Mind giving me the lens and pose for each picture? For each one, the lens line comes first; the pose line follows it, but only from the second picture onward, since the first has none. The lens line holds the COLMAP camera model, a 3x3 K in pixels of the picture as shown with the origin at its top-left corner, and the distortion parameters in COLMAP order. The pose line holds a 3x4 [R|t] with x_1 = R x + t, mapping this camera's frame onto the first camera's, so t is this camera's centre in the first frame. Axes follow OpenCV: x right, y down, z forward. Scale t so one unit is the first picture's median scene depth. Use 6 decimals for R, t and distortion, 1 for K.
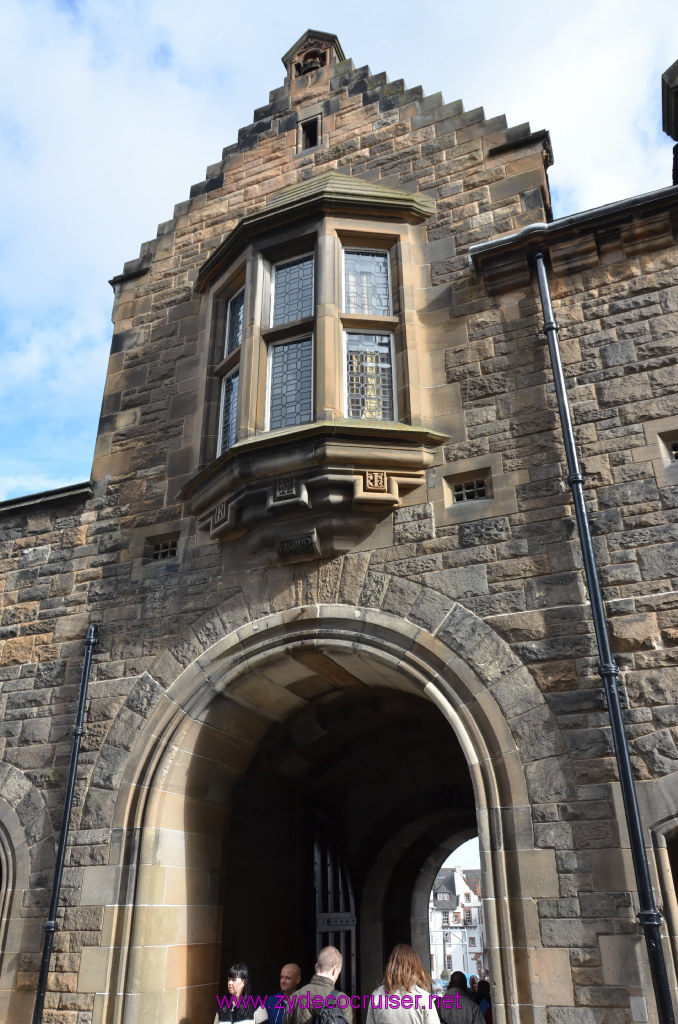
lens RADIAL K [[774.3, 0, 338.1], [0, 774.3, 520.3], [0, 0, 1]] dist [-0.000457, 0.013986]
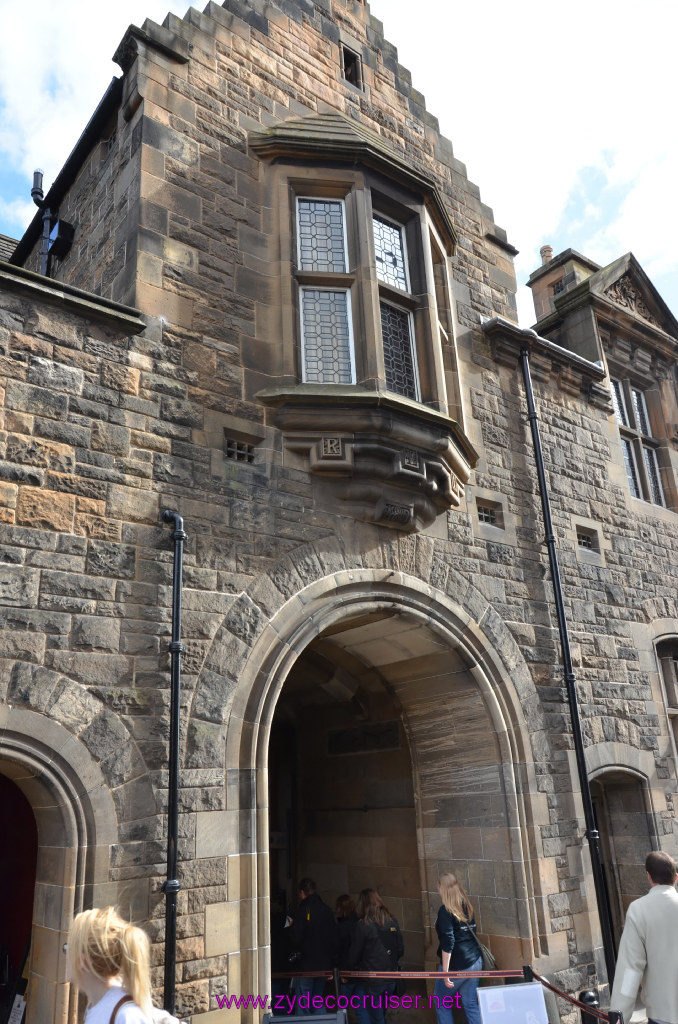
lens RADIAL K [[780.1, 0, 341.7], [0, 780.1, 518.5], [0, 0, 1]] dist [-0.004163, 0.040014]
pose [[0.496905, 0.277814, 0.822134, -0.953599], [-0.357016, 0.928931, -0.098118, 0.169296], [-0.790964, -0.244760, 0.560774, 0.454312]]
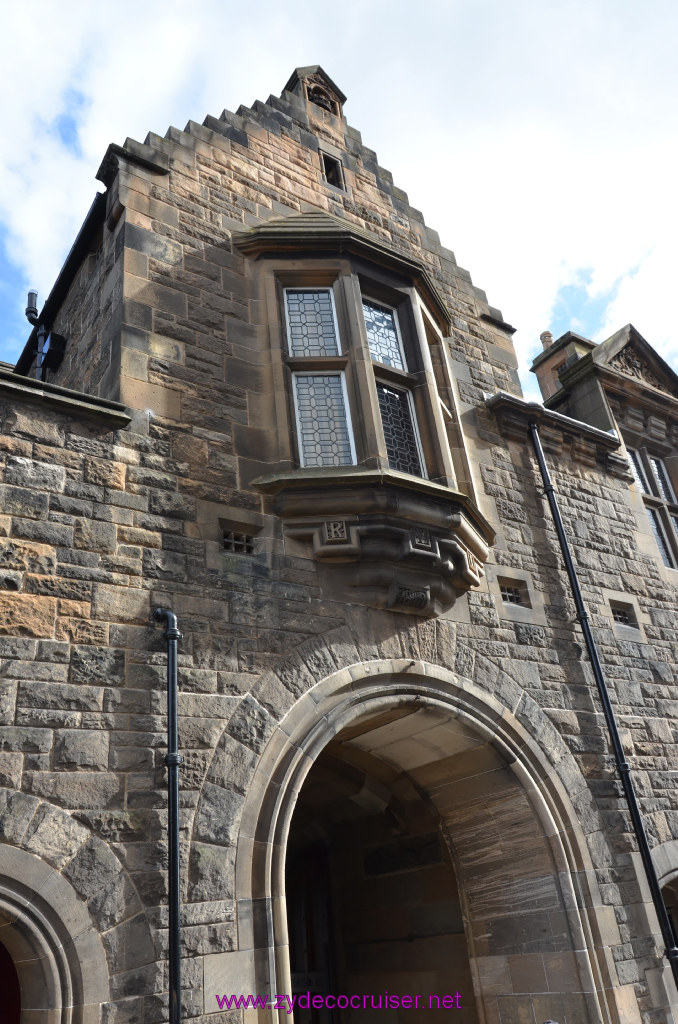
lens RADIAL K [[774.3, 0, 338.1], [0, 774.3, 520.3], [0, 0, 1]] dist [-0.000457, 0.013986]
pose [[0.553698, 0.346278, 0.757304, -0.872323], [-0.288904, 0.932833, -0.215308, 0.178723], [-0.780995, -0.099572, 0.616549, 0.471290]]
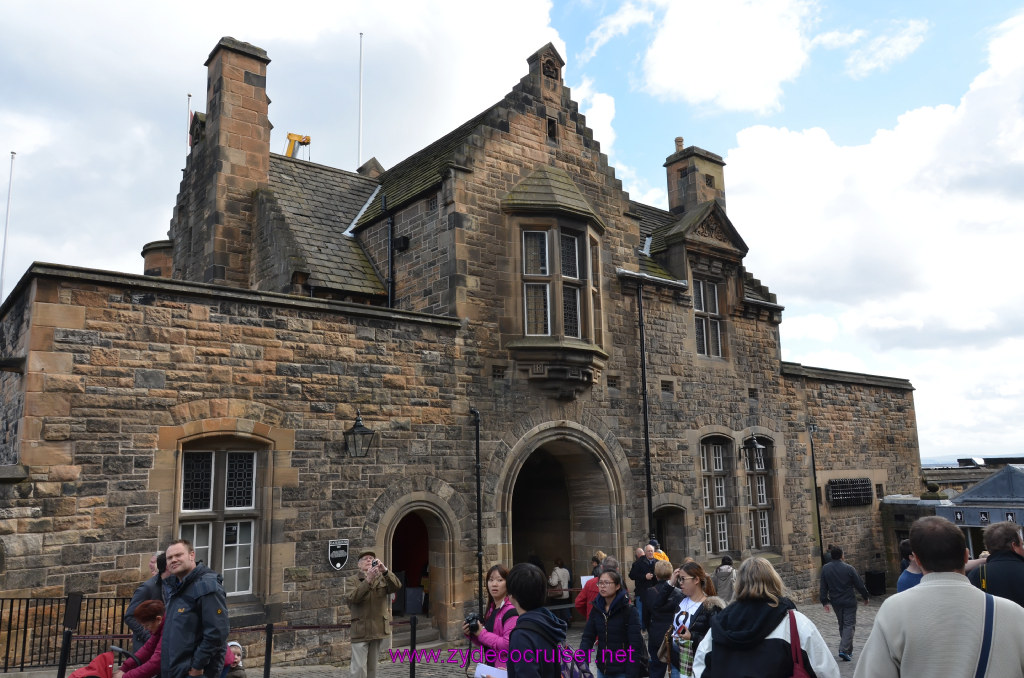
lens RADIAL K [[780.1, 0, 512.0], [0, 780.1, 339.0], [0, 0, 1]] dist [-0.004163, 0.040014]
pose [[0.486579, 0.149308, 0.860783, -2.107622], [-0.383372, 0.921845, 0.056810, -0.182858], [-0.785027, -0.357643, 0.505791, 0.023354]]
